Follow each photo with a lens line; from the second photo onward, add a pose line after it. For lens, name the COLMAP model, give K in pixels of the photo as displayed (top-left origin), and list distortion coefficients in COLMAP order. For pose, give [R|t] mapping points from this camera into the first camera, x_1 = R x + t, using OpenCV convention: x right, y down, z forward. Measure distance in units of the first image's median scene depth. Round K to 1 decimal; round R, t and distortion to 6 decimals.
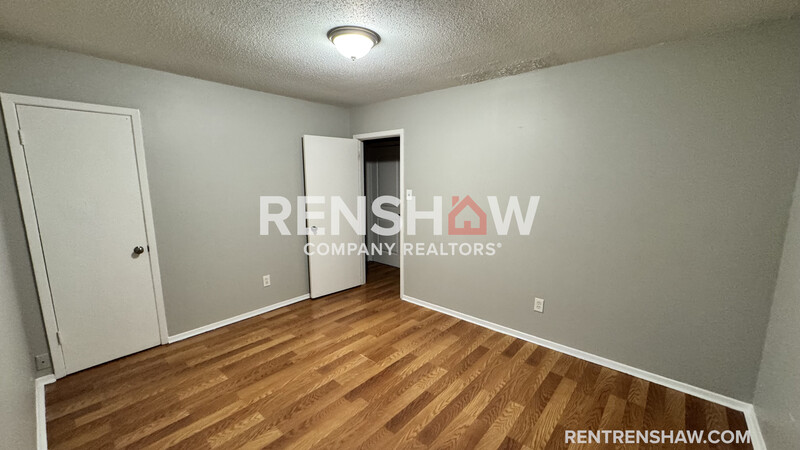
lens RADIAL K [[317.6, 0, 398.0], [0, 317.6, 226.3], [0, 0, 1]] dist [0.000947, -0.000074]
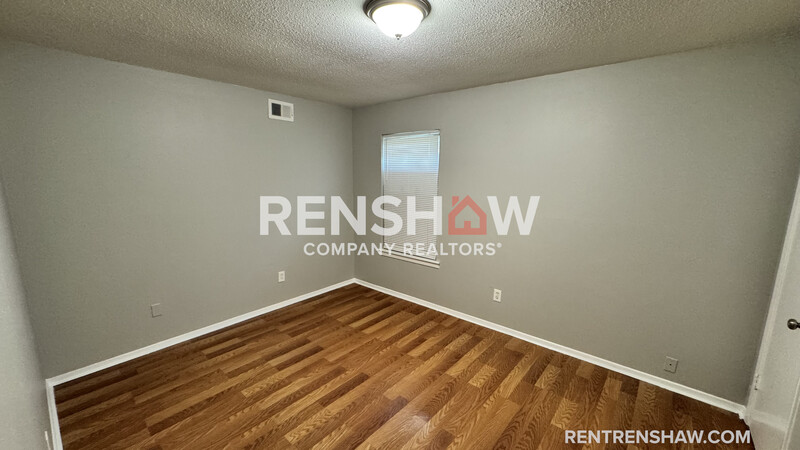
lens RADIAL K [[317.6, 0, 398.2], [0, 317.6, 229.1], [0, 0, 1]] dist [0.000947, -0.000074]
pose [[-0.999913, -0.005209, -0.012130, -0.125998], [-0.009104, 0.937492, 0.347887, -0.336513], [0.009559, 0.347967, -0.937458, 1.805037]]
